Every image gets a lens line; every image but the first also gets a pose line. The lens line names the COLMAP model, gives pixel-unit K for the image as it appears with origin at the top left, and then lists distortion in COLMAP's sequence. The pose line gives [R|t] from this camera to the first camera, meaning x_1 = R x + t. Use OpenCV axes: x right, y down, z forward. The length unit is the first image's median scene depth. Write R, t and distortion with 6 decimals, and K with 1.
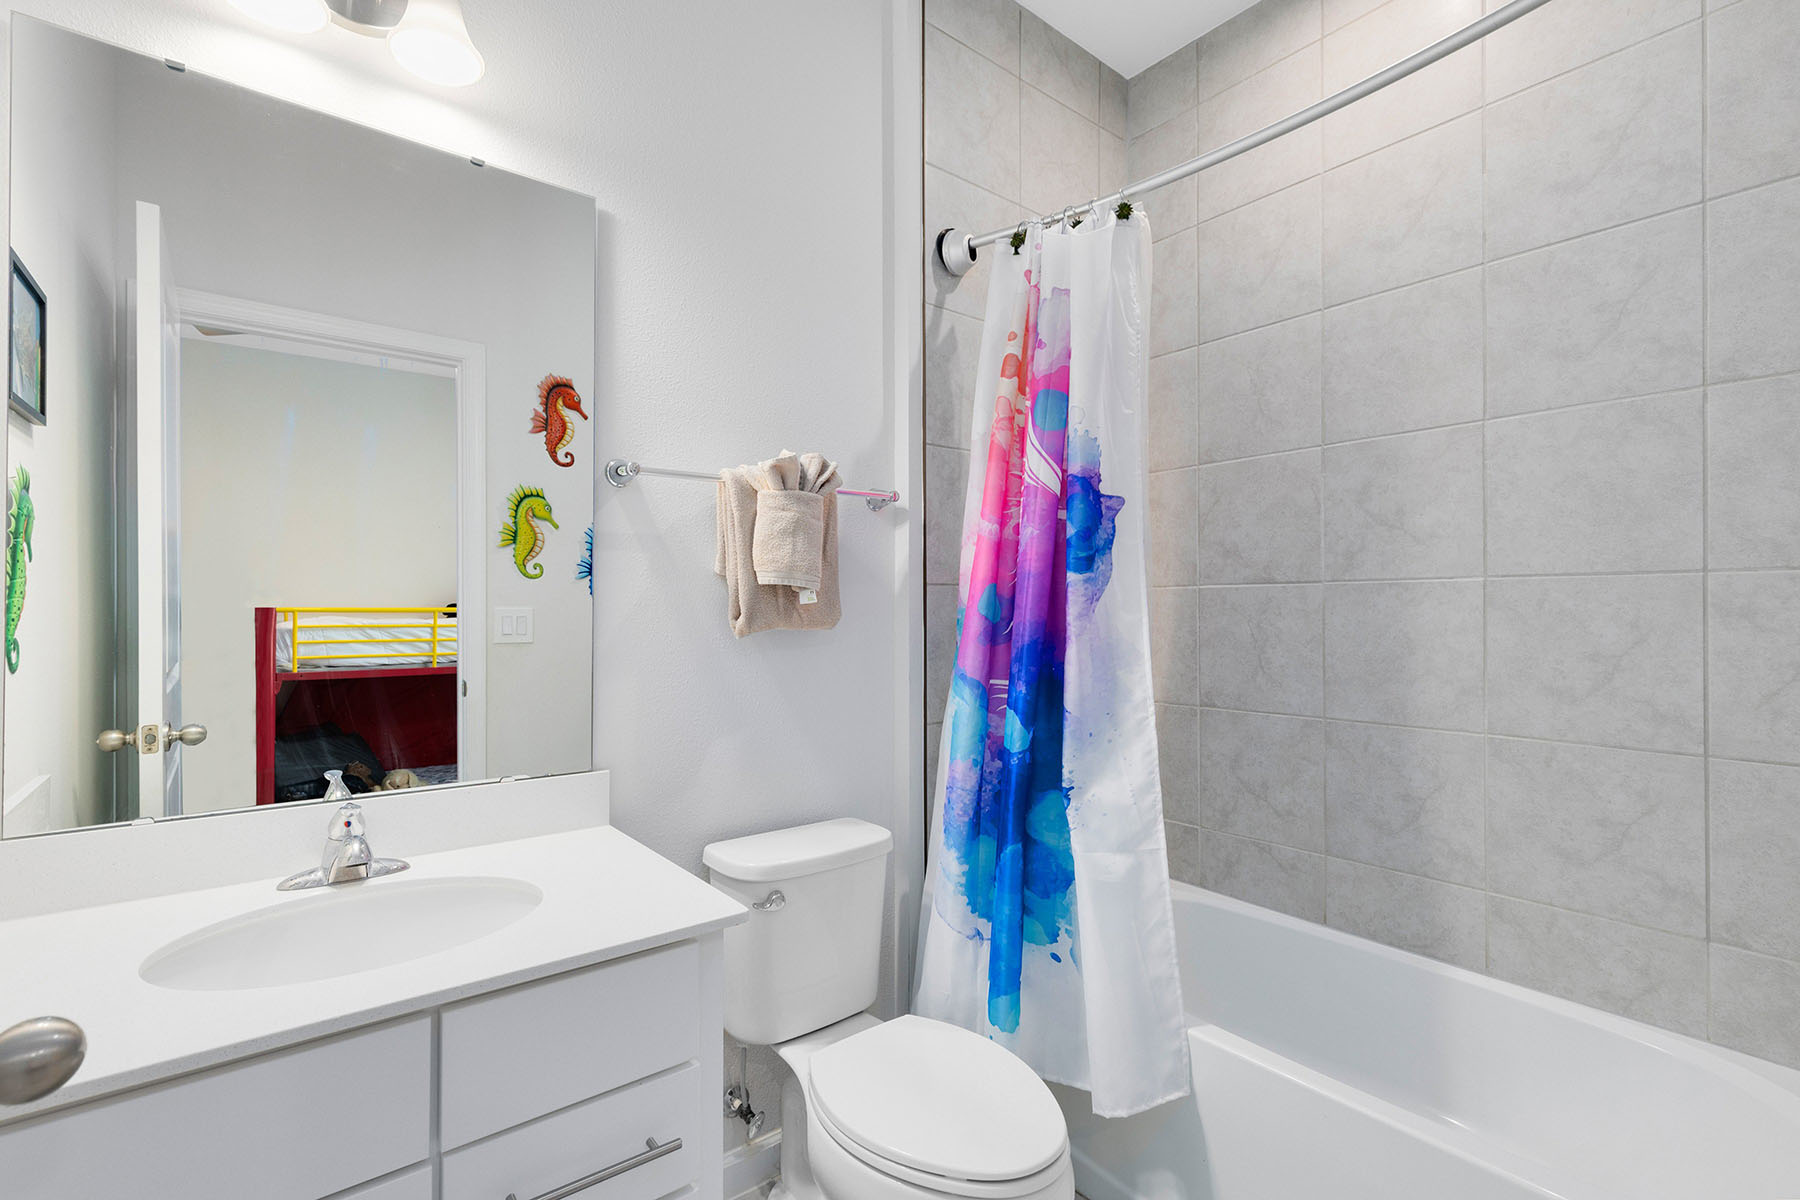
lens RADIAL K [[818.2, 0, 902.4], [0, 818.2, 603.5], [0, 0, 1]] dist [0.004881, 0.000177]
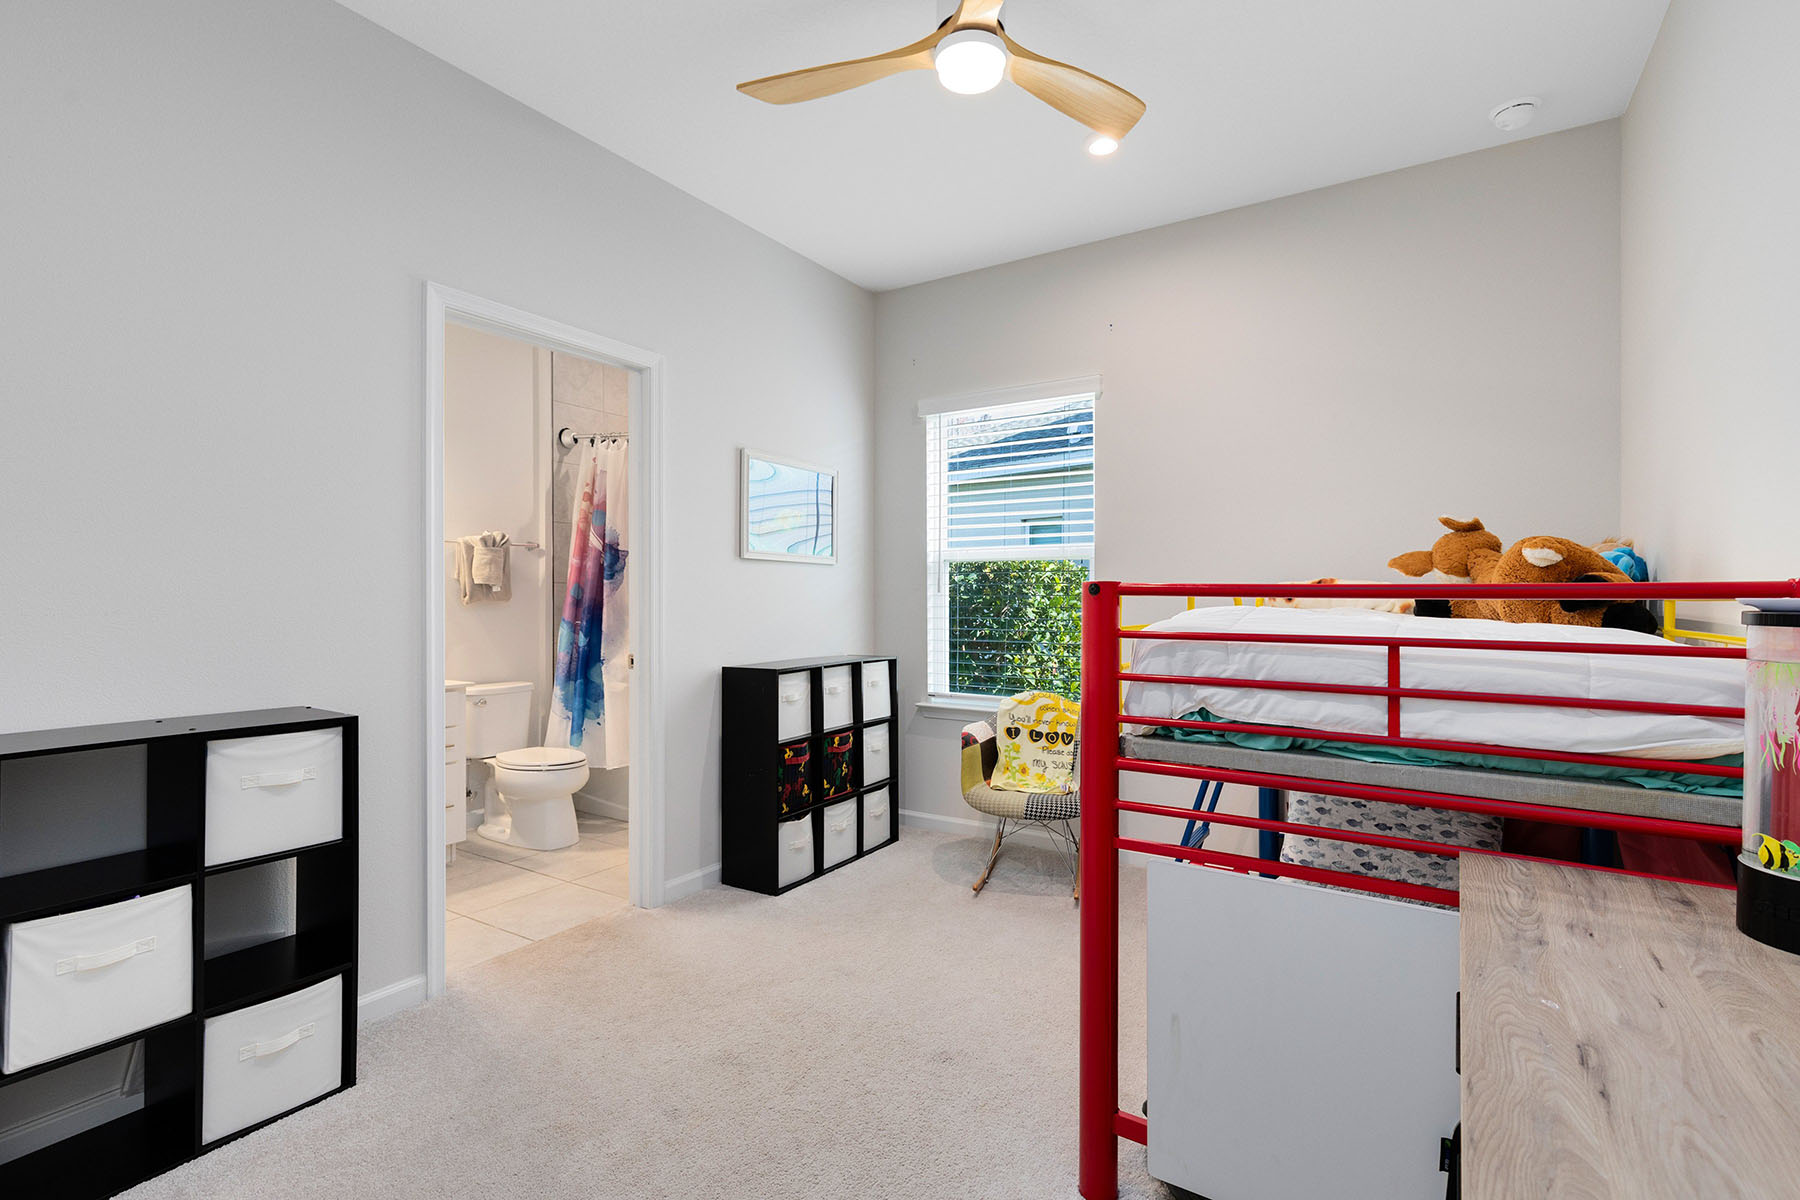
lens RADIAL K [[844.2, 0, 896.0], [0, 844.2, 593.8], [0, 0, 1]] dist [0.022457, 0.000073]
pose [[0.951112, 0.001316, 0.308844, 0.249715], [-0.002532, 0.999991, 0.003538, -0.004628], [-0.308836, -0.004147, 0.951106, -1.877039]]
